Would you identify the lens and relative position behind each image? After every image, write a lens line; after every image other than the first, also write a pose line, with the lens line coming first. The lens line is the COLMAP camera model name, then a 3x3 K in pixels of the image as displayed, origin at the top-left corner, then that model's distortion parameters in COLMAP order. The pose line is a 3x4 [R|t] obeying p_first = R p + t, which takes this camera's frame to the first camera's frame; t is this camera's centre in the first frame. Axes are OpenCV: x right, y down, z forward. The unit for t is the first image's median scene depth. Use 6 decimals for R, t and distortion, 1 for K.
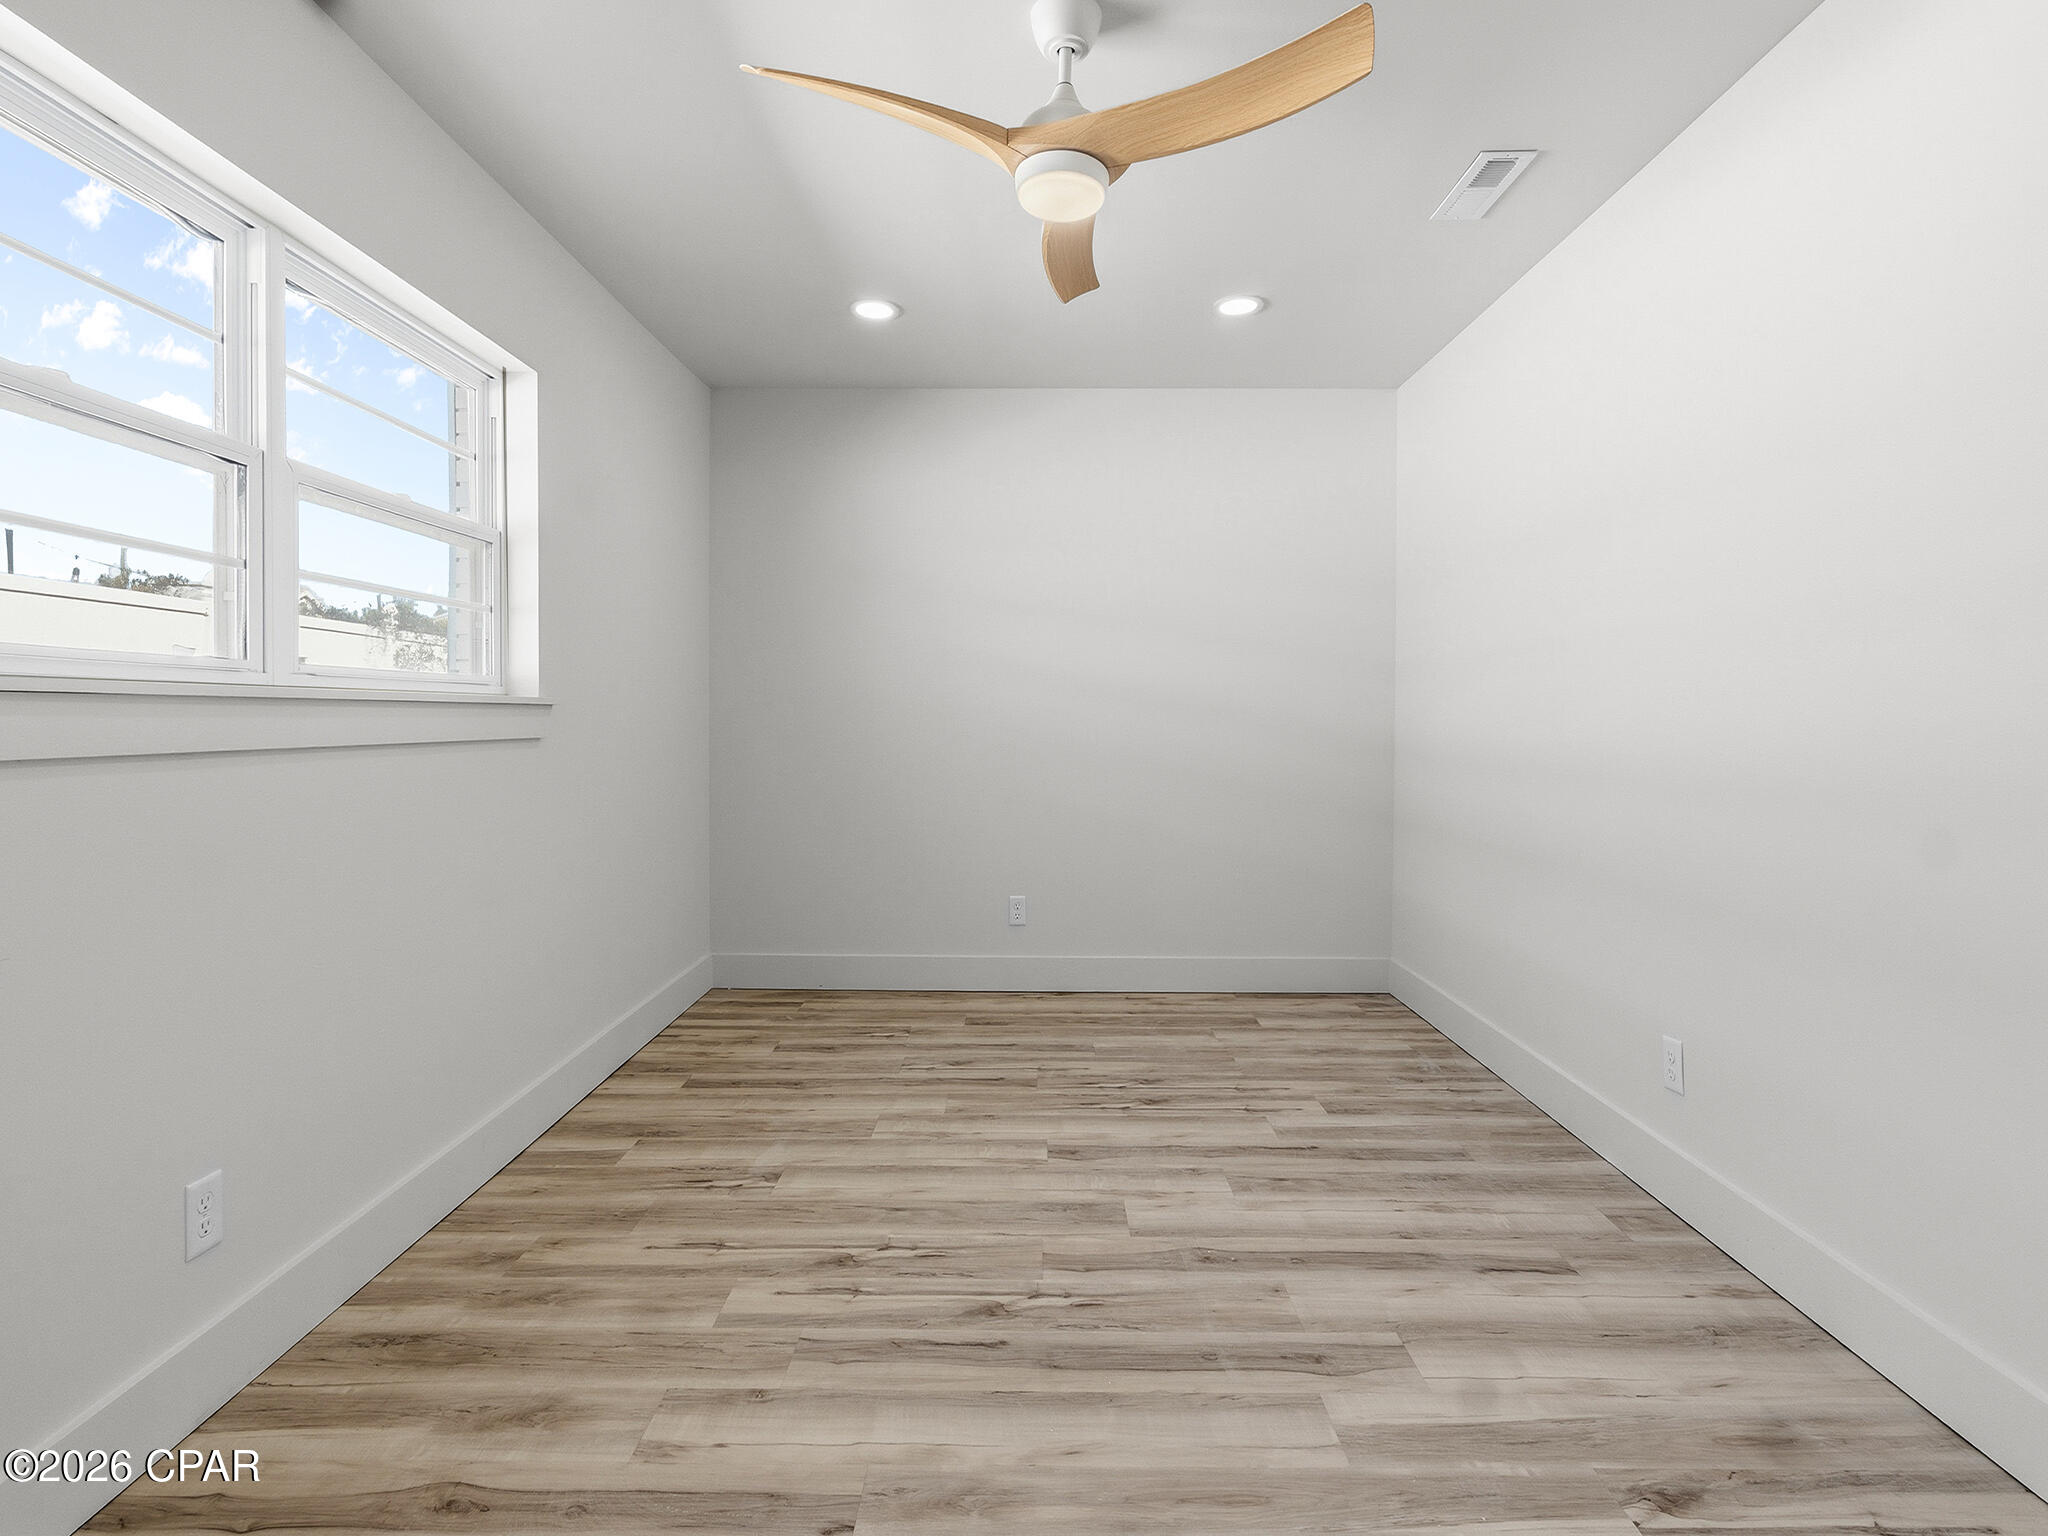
lens RADIAL K [[975.8, 0, 1024.6], [0, 975.8, 738.2], [0, 0, 1]] dist [-0.006934, 0.000363]
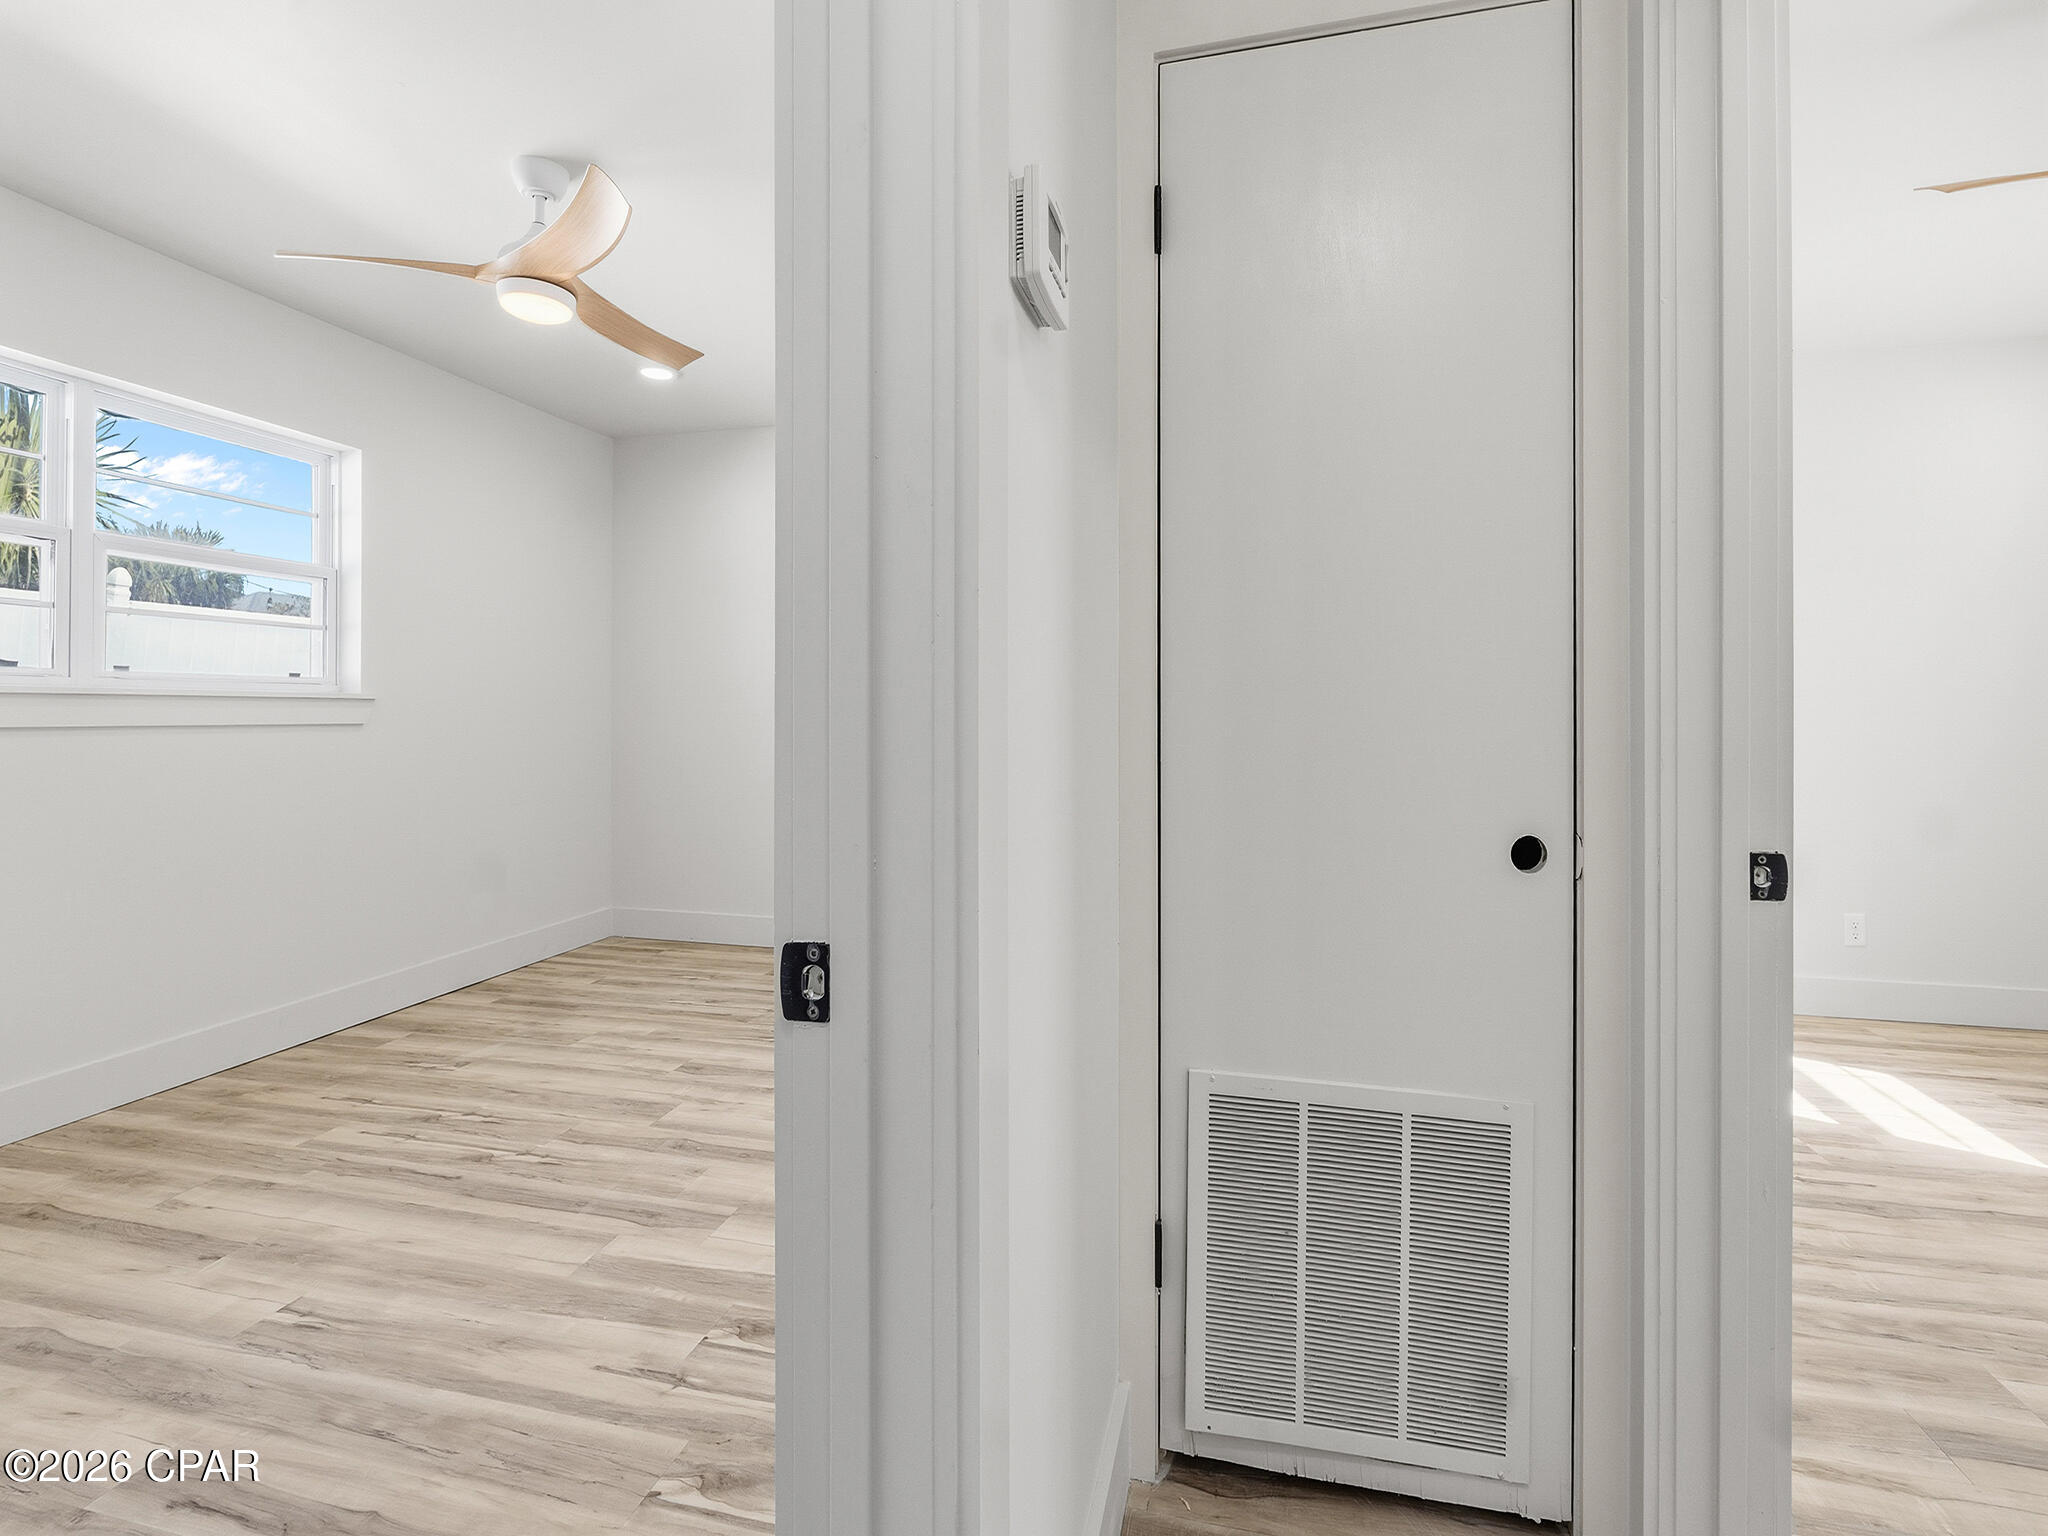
lens RADIAL K [[973.6, 0, 1020.1], [0, 973.6, 717.0], [0, 0, 1]] dist [-0.004163, -0.000525]
pose [[0.972736, -0.000949, -0.231913, 0.791724], [-0.003283, 0.999835, -0.017860, 0.013129], [0.231891, 0.018134, 0.972573, -0.090289]]
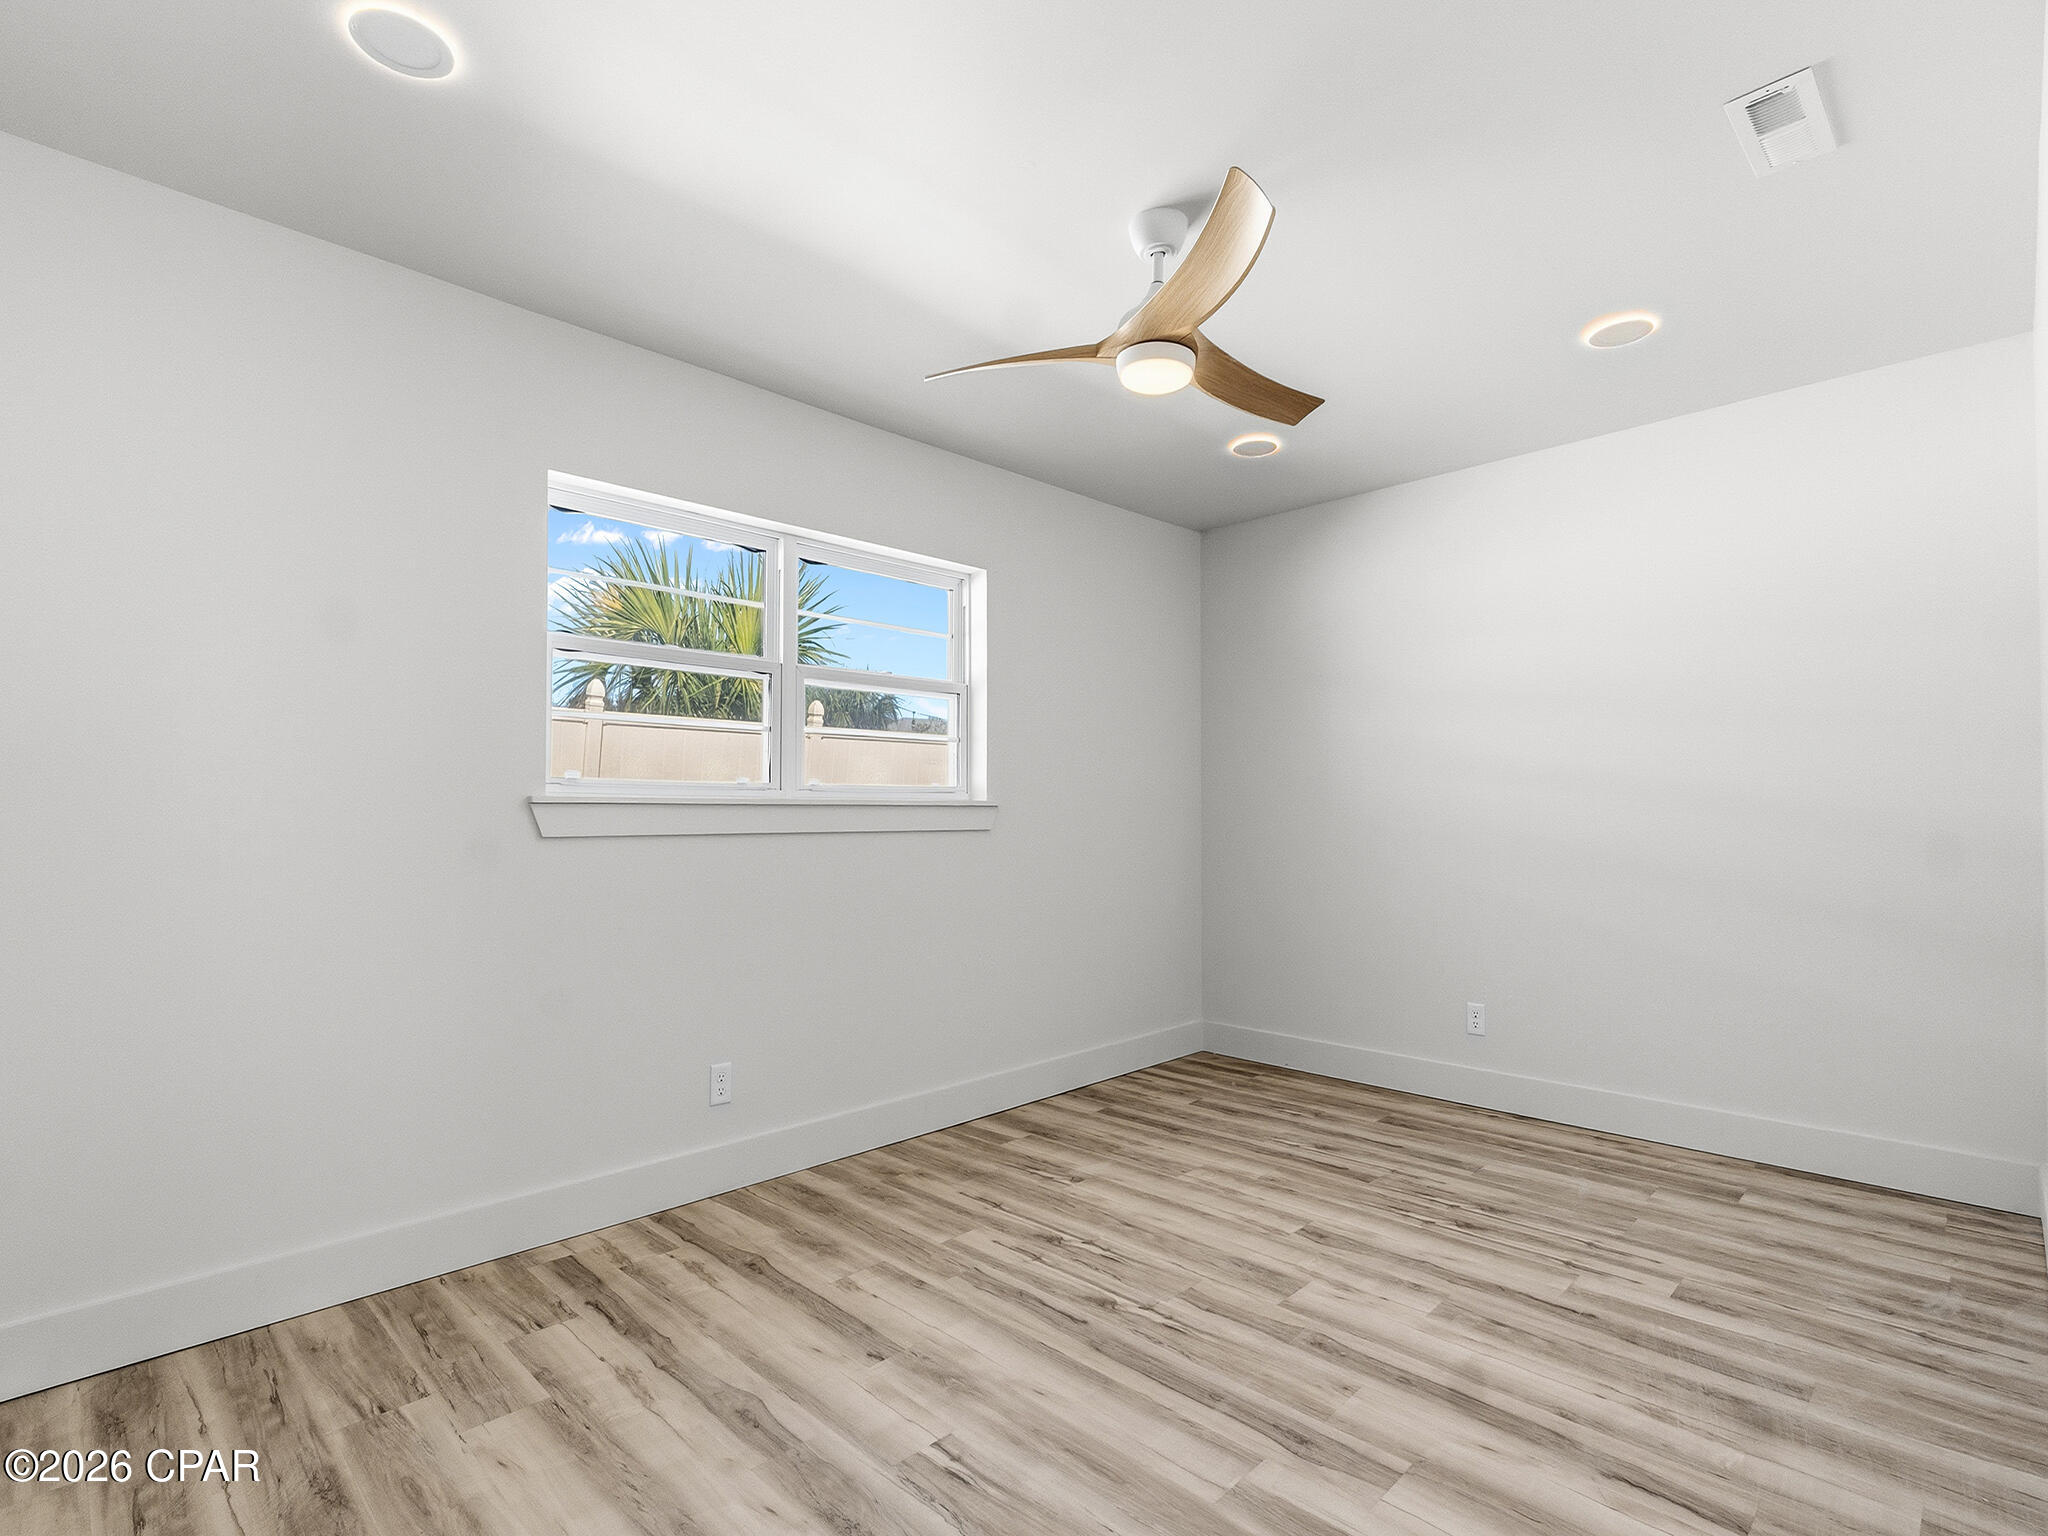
lens RADIAL K [[989.0, 0, 1024.3], [0, 989.0, 802.9], [0, 0, 1]] dist [-0.005250, -0.000899]
pose [[0.712382, -0.014836, -0.701635, 0.622026], [-0.008862, 0.999507, -0.030132, 0.004345], [0.701736, 0.027683, 0.711899, 0.033056]]
